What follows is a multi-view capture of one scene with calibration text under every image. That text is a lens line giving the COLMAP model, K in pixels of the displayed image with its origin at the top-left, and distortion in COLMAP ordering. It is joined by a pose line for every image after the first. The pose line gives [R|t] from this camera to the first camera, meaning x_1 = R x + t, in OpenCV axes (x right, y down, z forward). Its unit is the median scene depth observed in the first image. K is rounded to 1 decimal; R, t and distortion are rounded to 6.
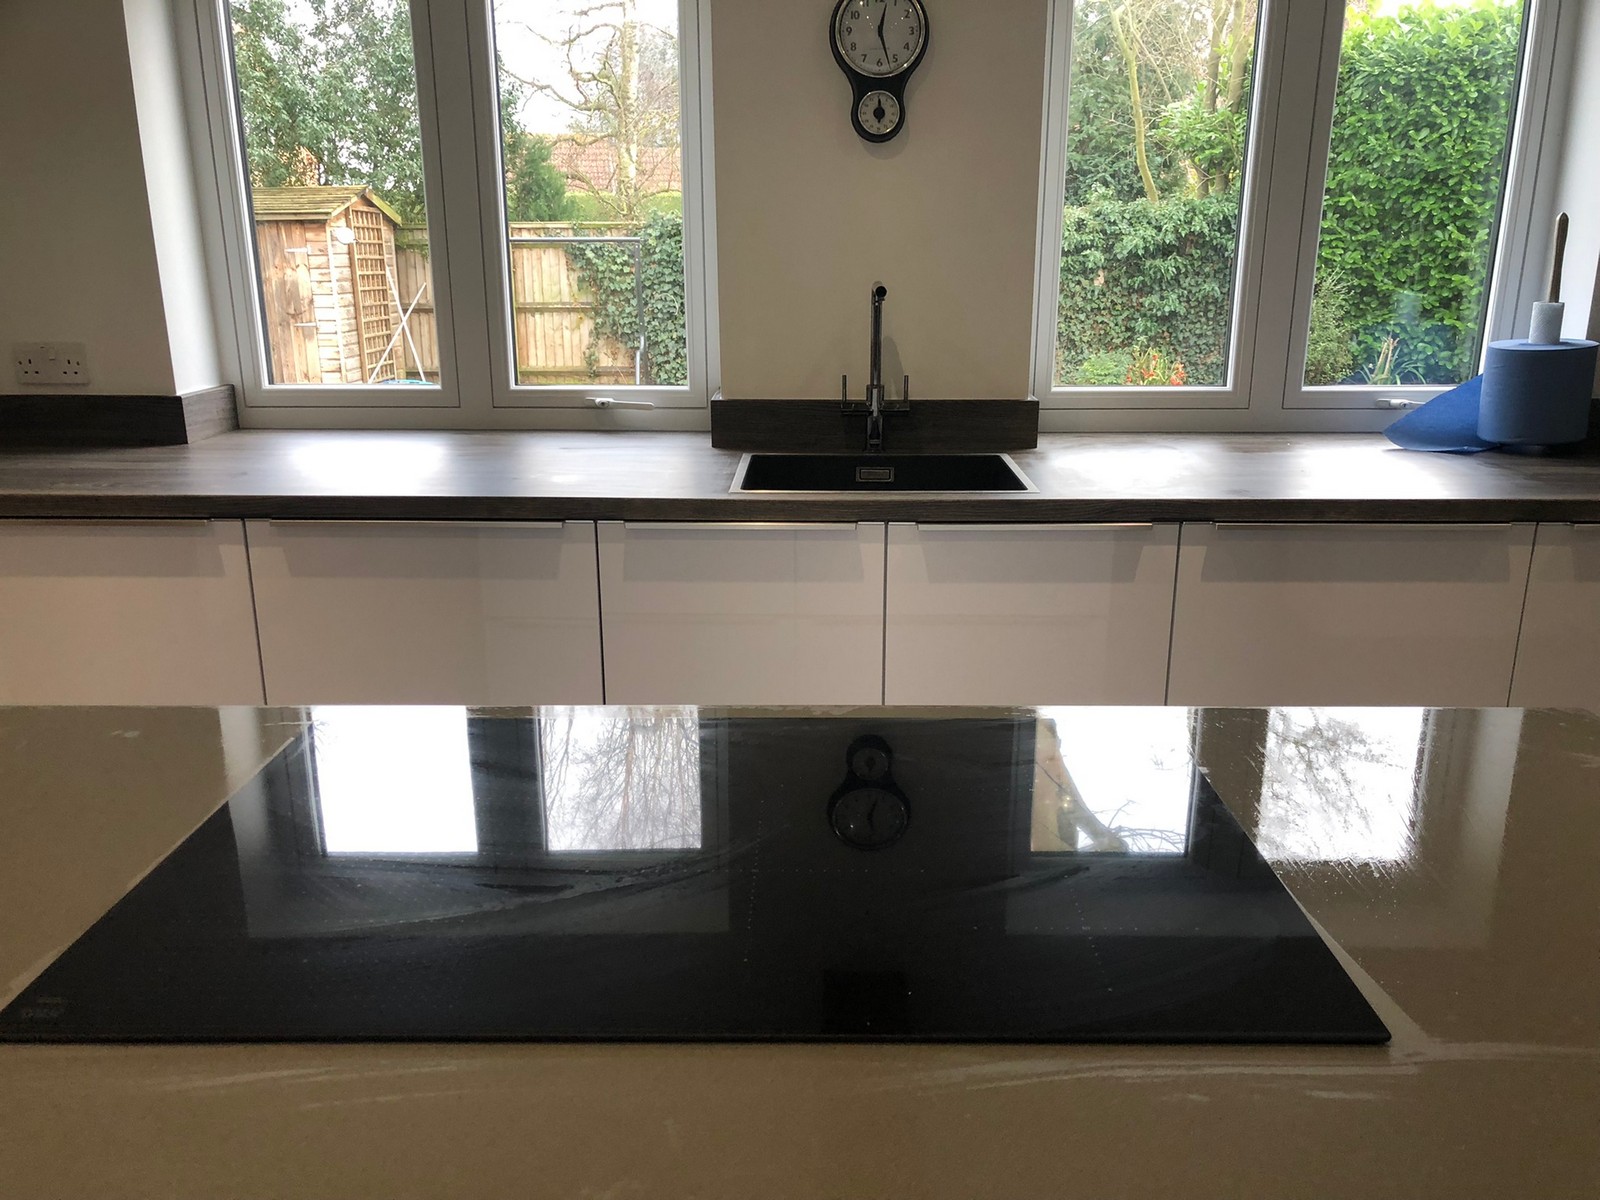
lens RADIAL K [[1310.6, 0, 810.7], [0, 1310.6, 629.3], [0, 0, 1]] dist [0.018956, -0.015507]
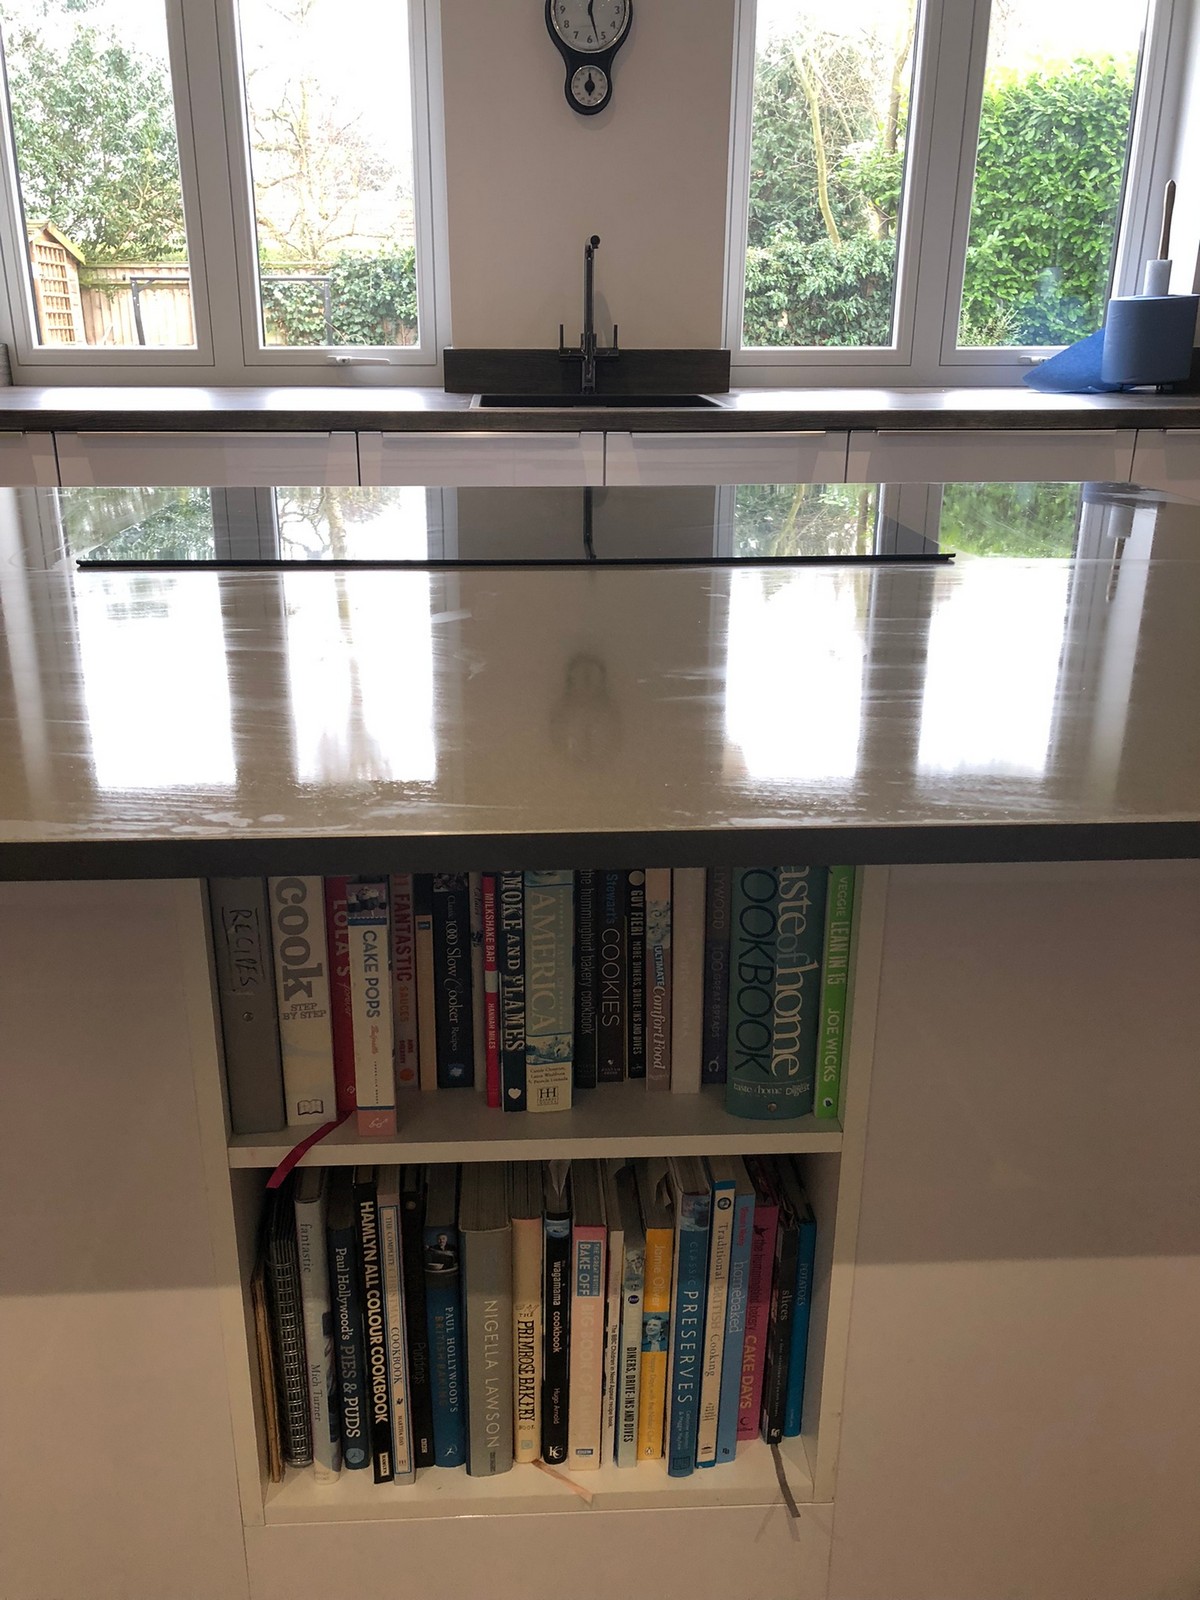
lens RADIAL K [[1310.6, 0, 568.4], [0, 1310.6, 784.3], [0, 0, 1]] dist [0.018956, -0.015507]
pose [[0.998470, -0.017516, 0.052444, -0.007214], [0.014106, 0.997805, 0.064703, 0.026963], [-0.053462, -0.063865, 0.996526, -0.034421]]
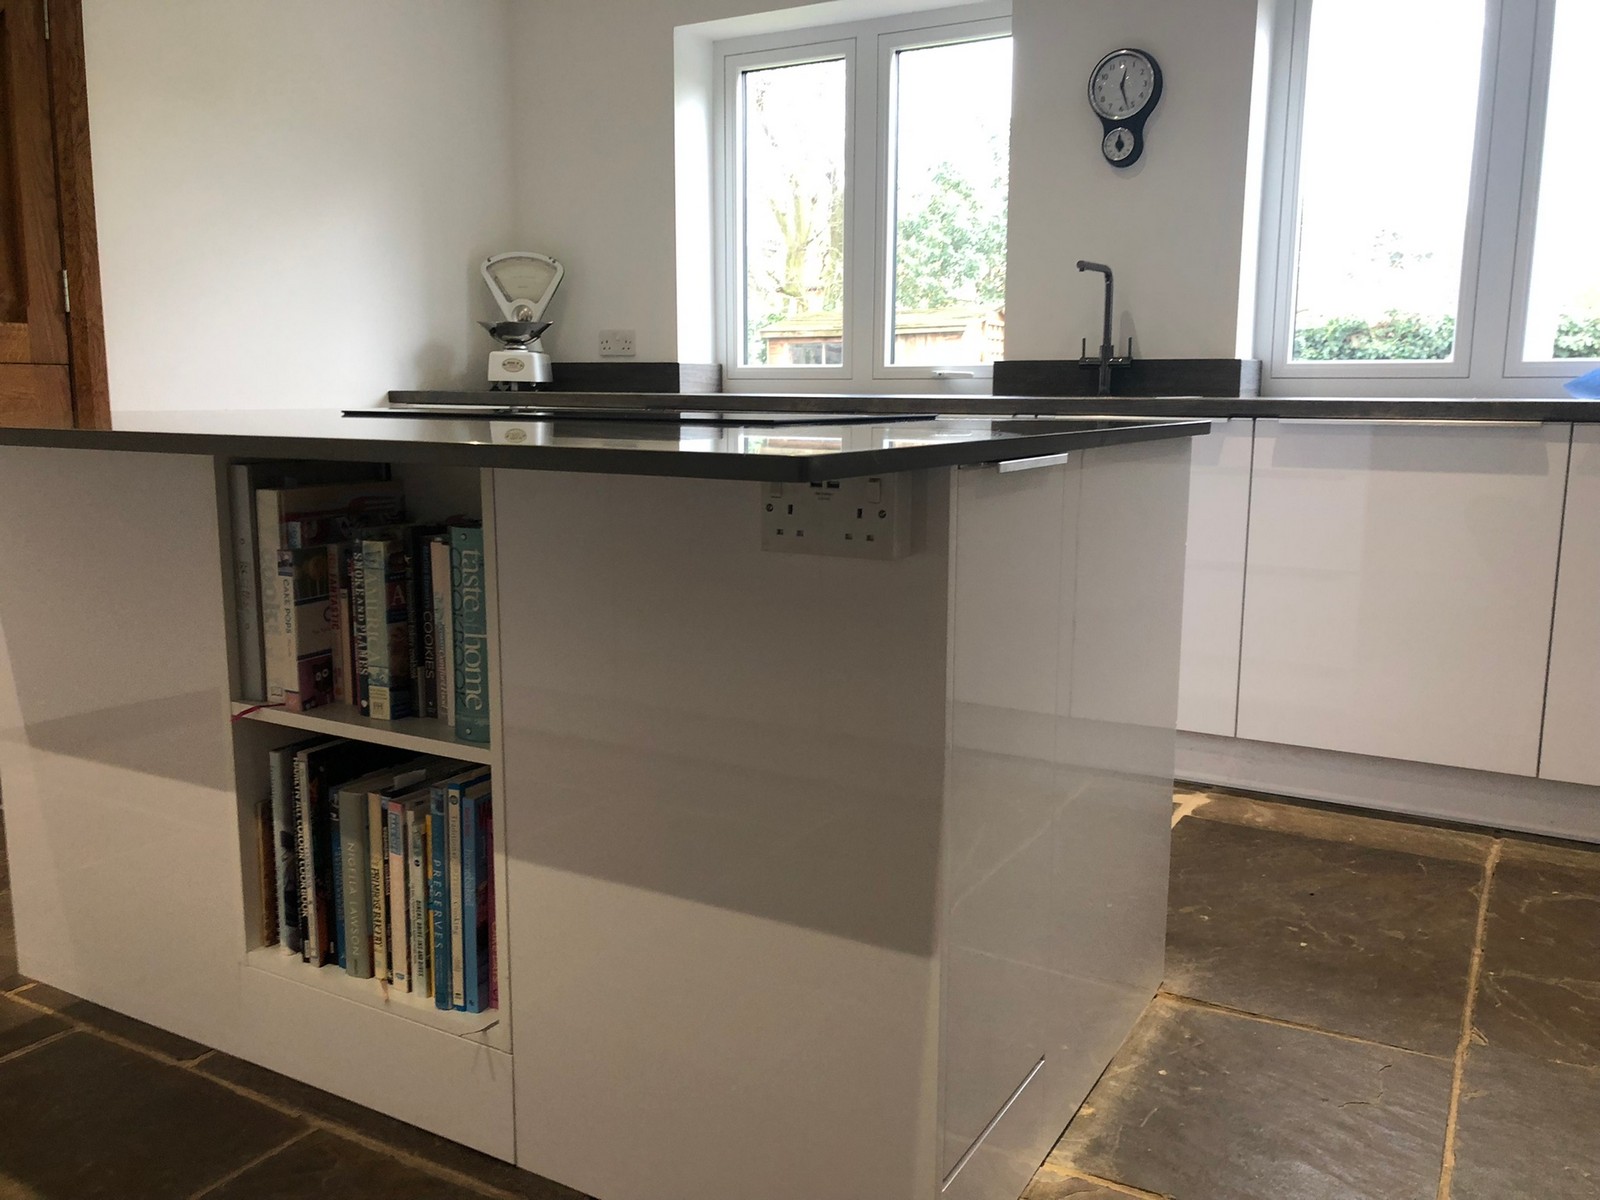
lens RADIAL K [[1310.6, 0, 807.2], [0, 1310.6, 602.7], [0, 0, 1]] dist [0.018956, -0.015507]
pose [[0.871038, 0.083753, -0.484022, 0.091007], [-0.142288, 0.986132, -0.085423, 0.045172], [0.470156, 0.143278, 0.870876, -0.050164]]
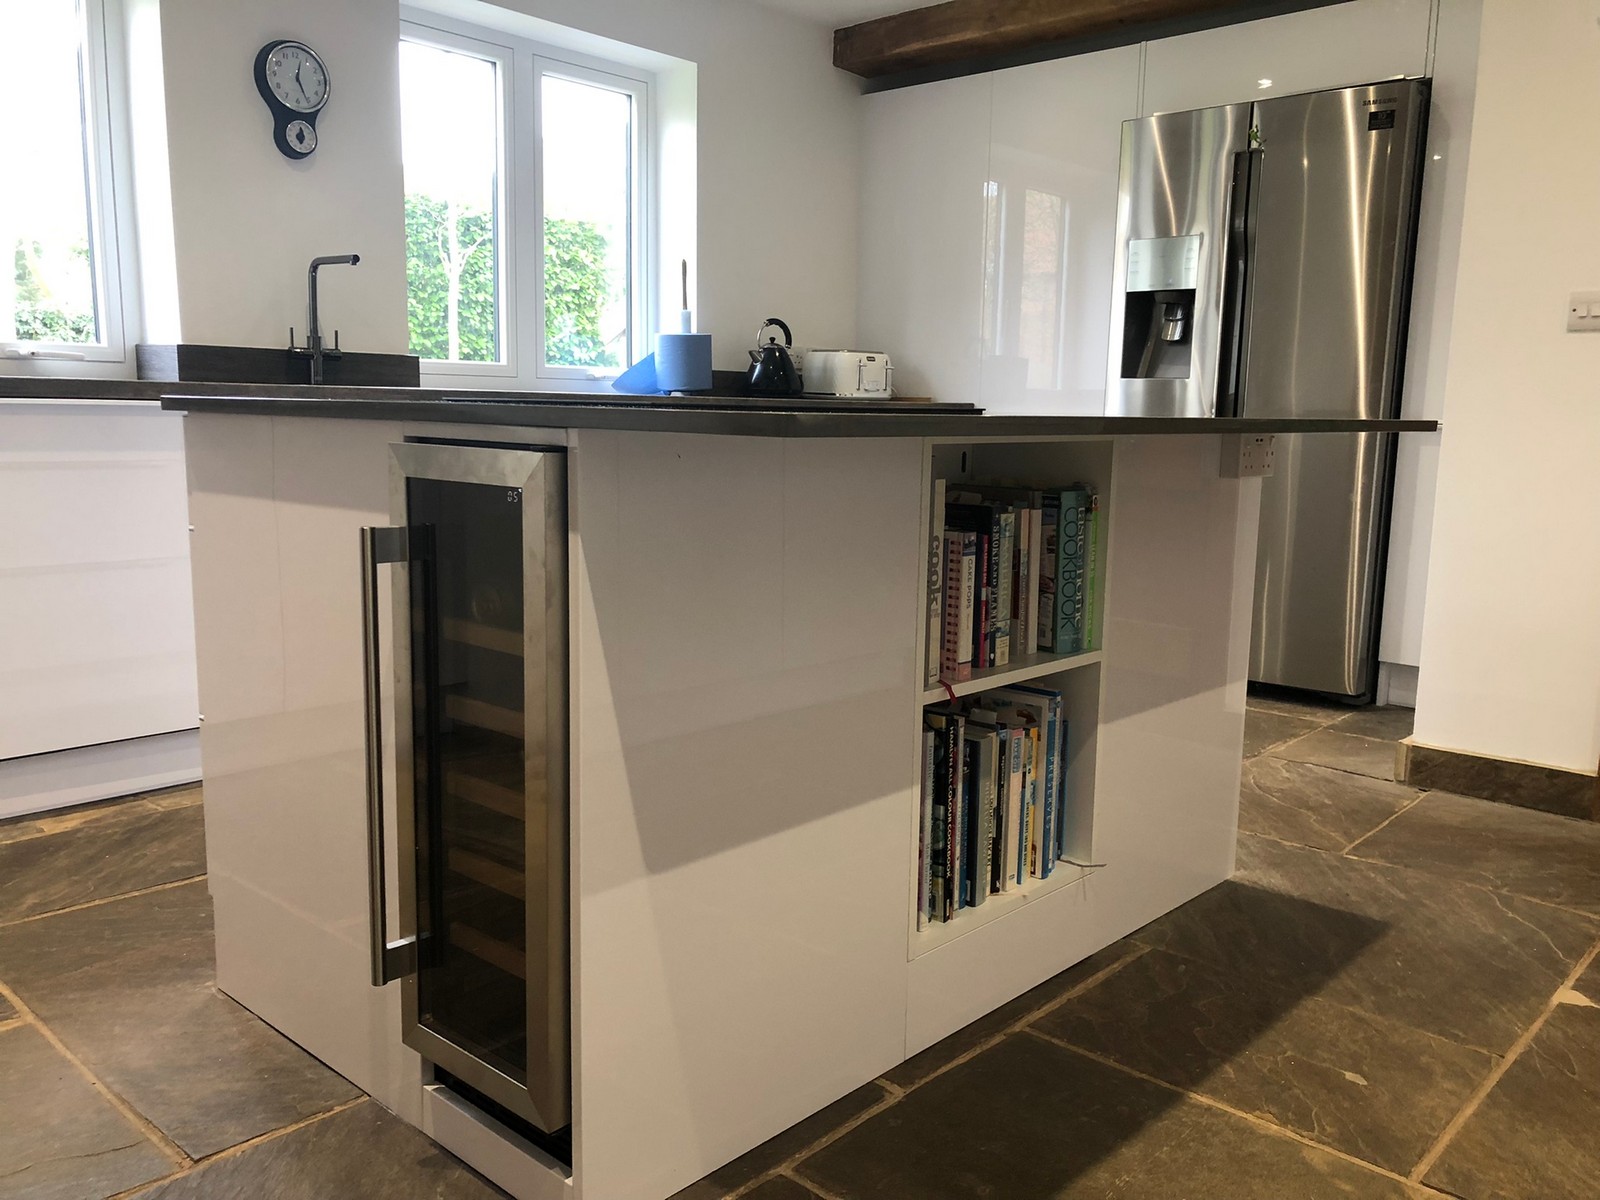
lens RADIAL K [[1310.6, 0, 825.0], [0, 1310.6, 605.8], [0, 0, 1]] dist [0.018956, -0.015507]
pose [[0.664778, -0.104496, 0.739697, -0.126365], [0.193024, 0.980571, -0.034949, 0.045969], [-0.721673, 0.166013, 0.672032, -0.044213]]
